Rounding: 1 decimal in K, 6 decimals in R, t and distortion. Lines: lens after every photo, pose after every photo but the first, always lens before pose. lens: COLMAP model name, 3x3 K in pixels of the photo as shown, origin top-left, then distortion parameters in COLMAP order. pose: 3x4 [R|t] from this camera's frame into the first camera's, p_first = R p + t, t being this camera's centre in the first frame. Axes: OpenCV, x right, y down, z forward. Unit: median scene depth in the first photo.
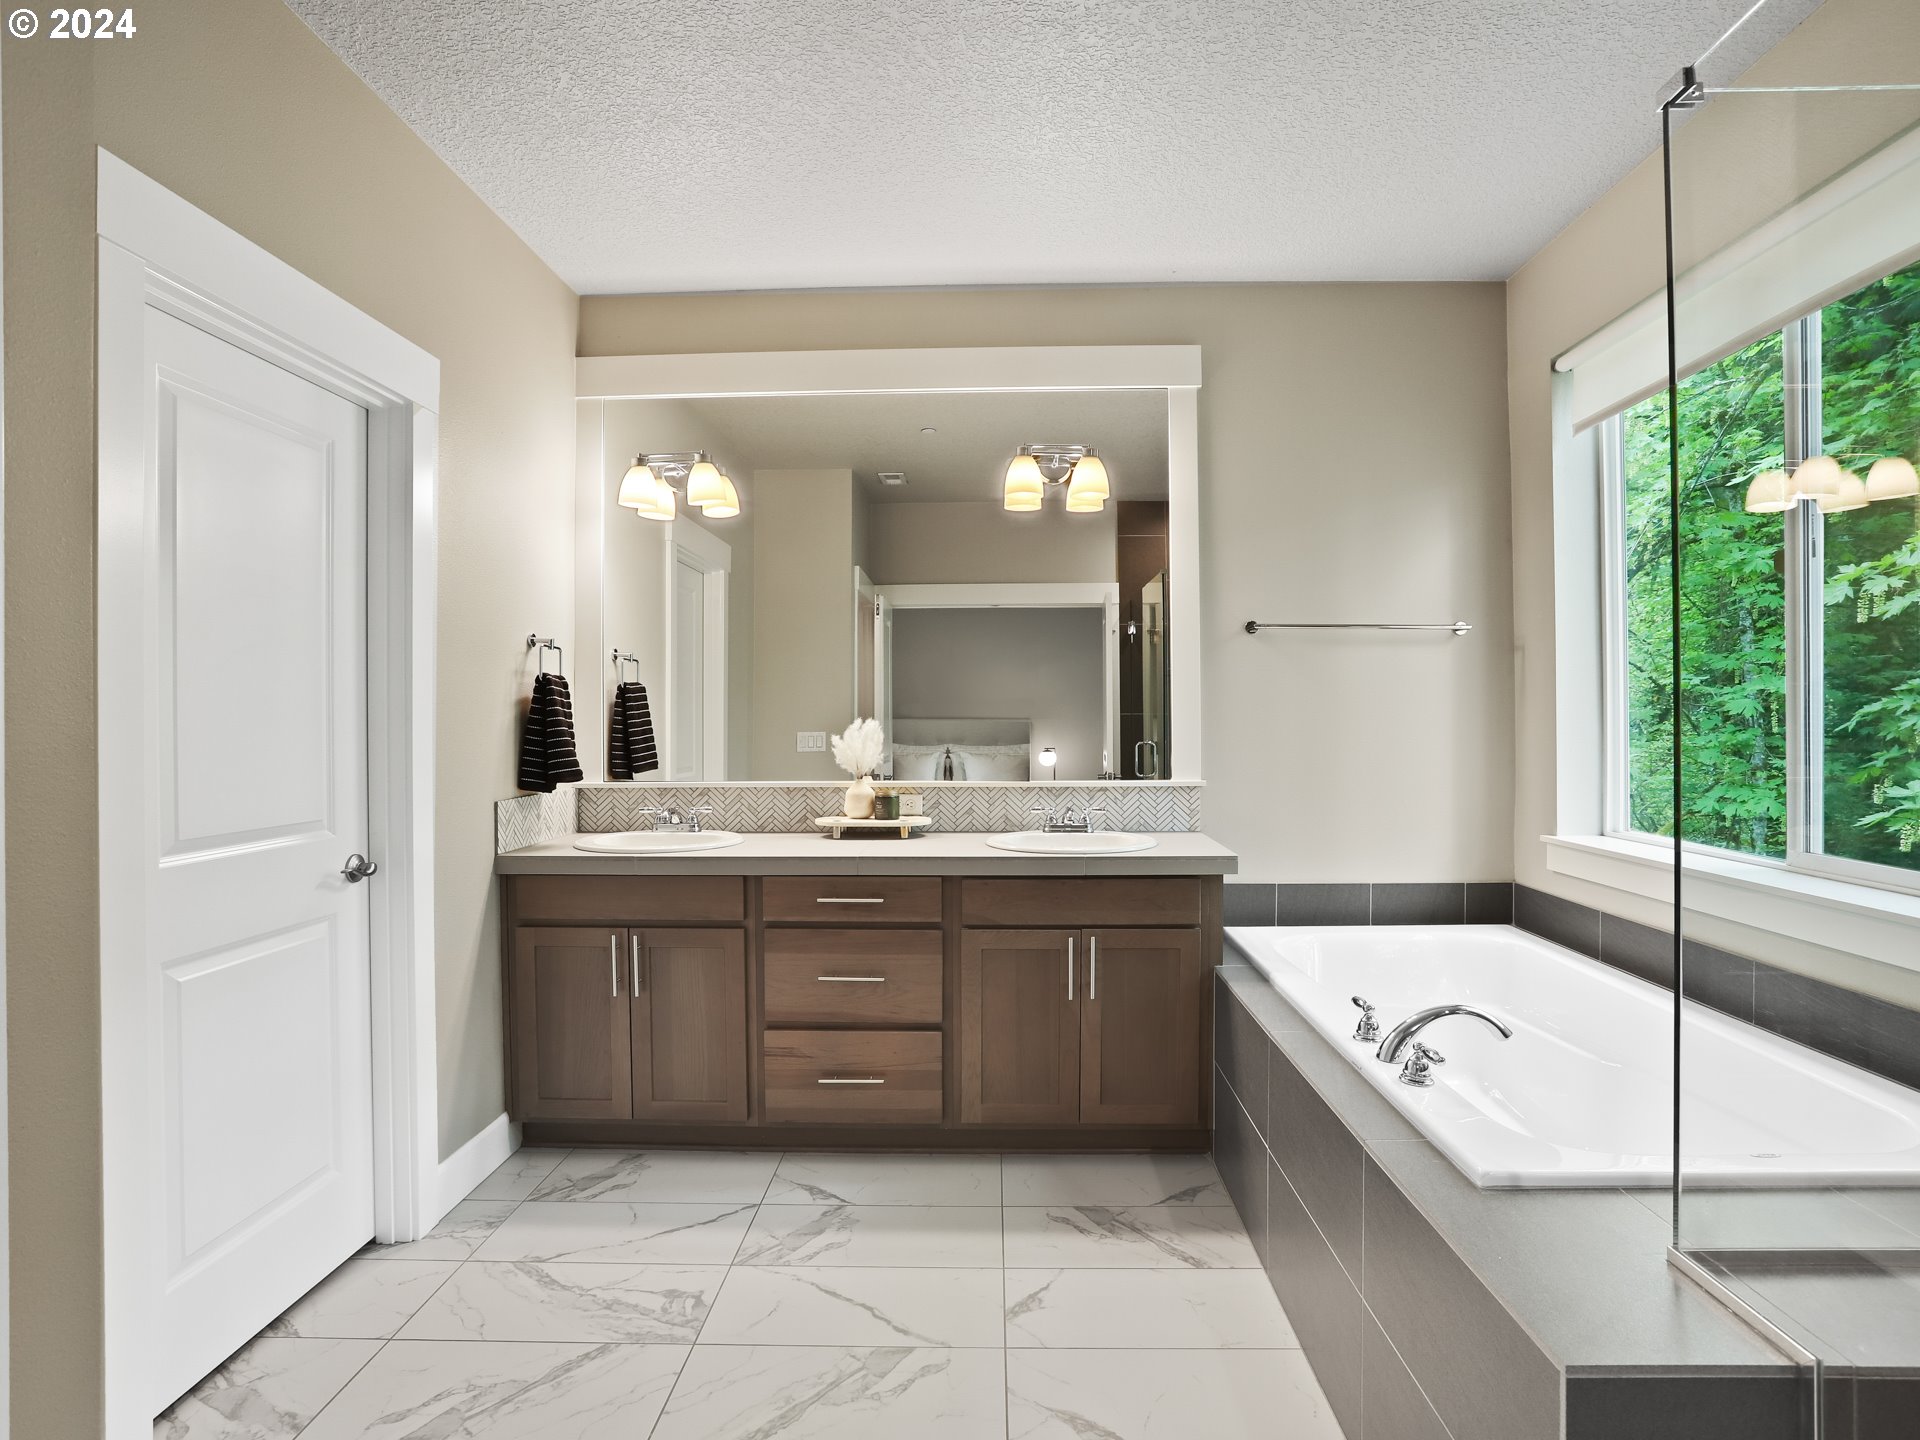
lens RADIAL K [[941.3, 0, 1016.7], [0, 941.3, 716.8], [0, 0, 1]] dist [-0.001031, 0.000086]
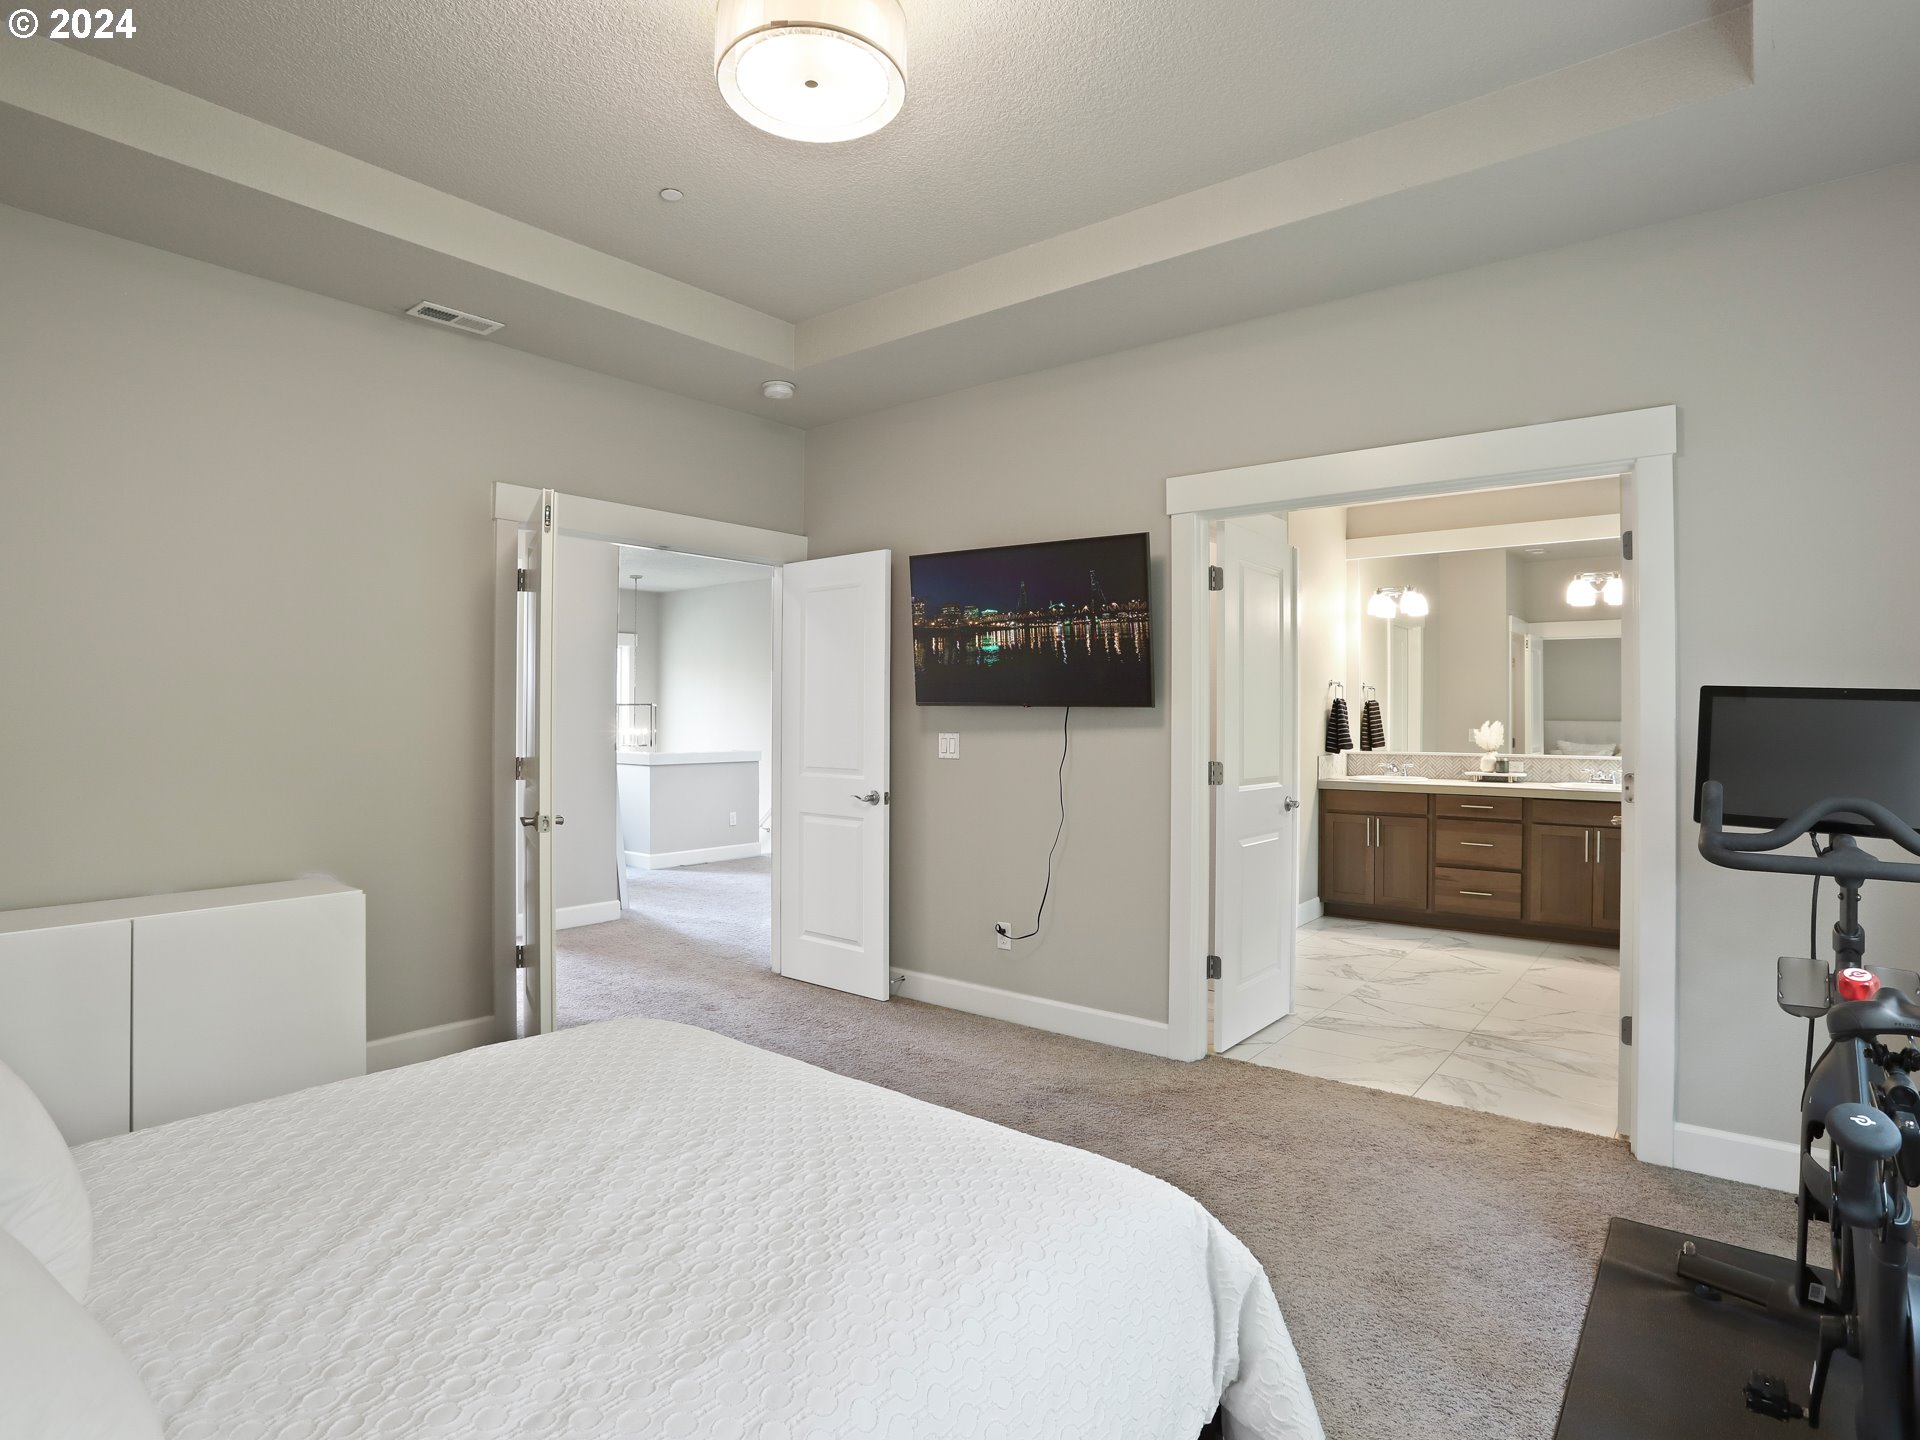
lens RADIAL K [[1063.5, 0, 960.0], [0, 1063.5, 720.0], [0, 0, 1]] dist [-0.125109, 0.000254]
pose [[0.750612, 0.009199, -0.660679, 0.427674], [-0.005210, 0.999954, 0.008003, -0.011091], [0.660723, -0.002565, 0.750626, -1.347042]]
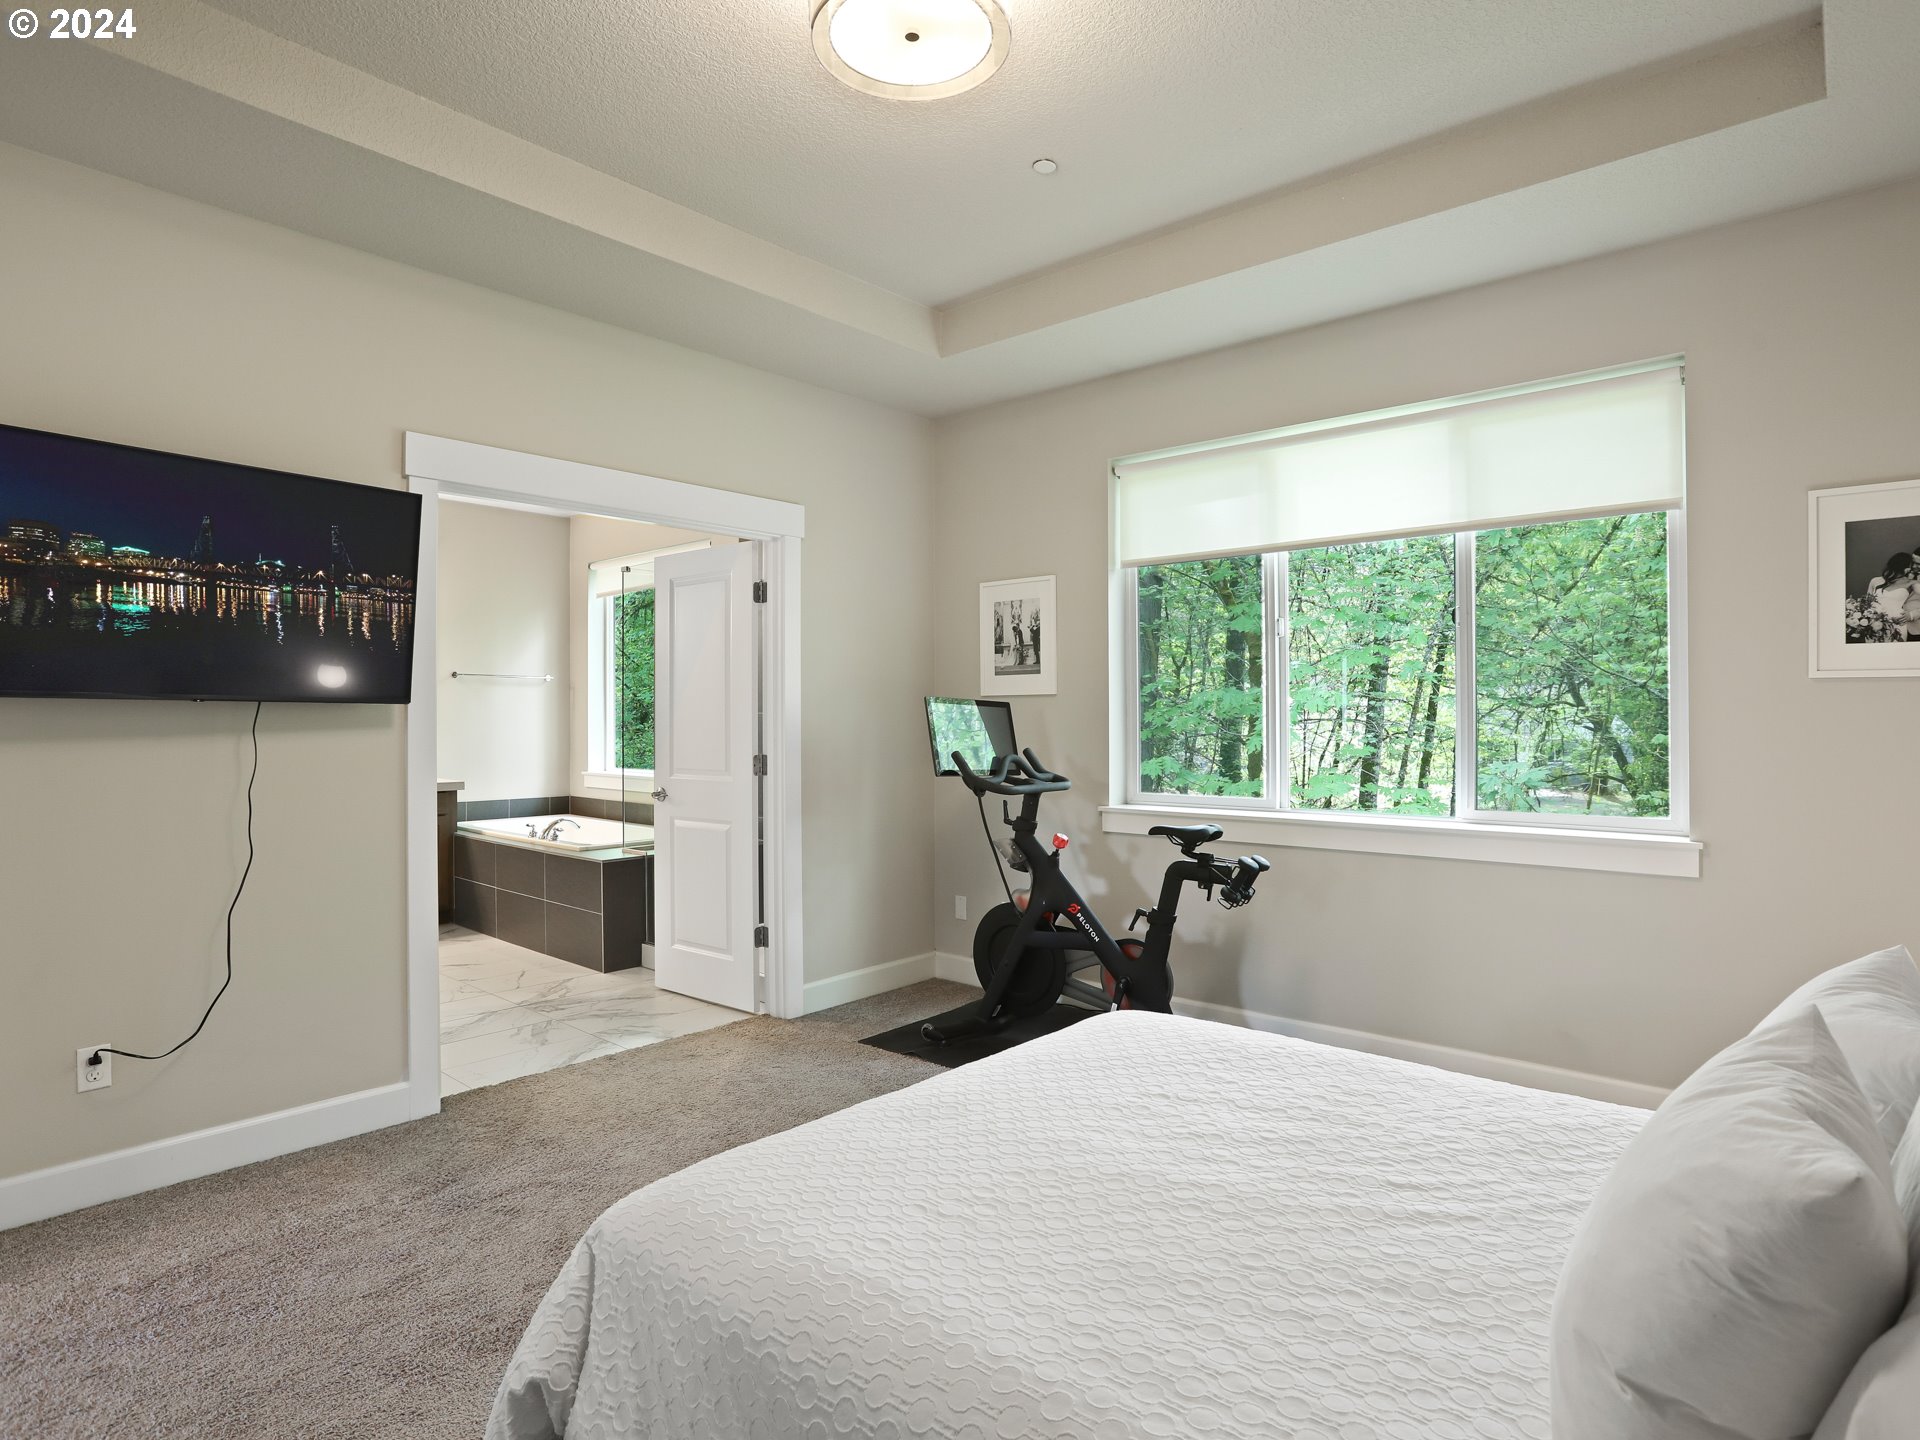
lens RADIAL K [[1083.9, 0, 928.3], [0, 1083.9, 721.7], [0, 0, 1]] dist [-0.066049, 0.038677]
pose [[0.658381, 0.005737, 0.752663, -0.855231], [-0.007091, 0.999974, -0.001418, -0.002772], [-0.752652, -0.004403, 0.658404, -1.347436]]
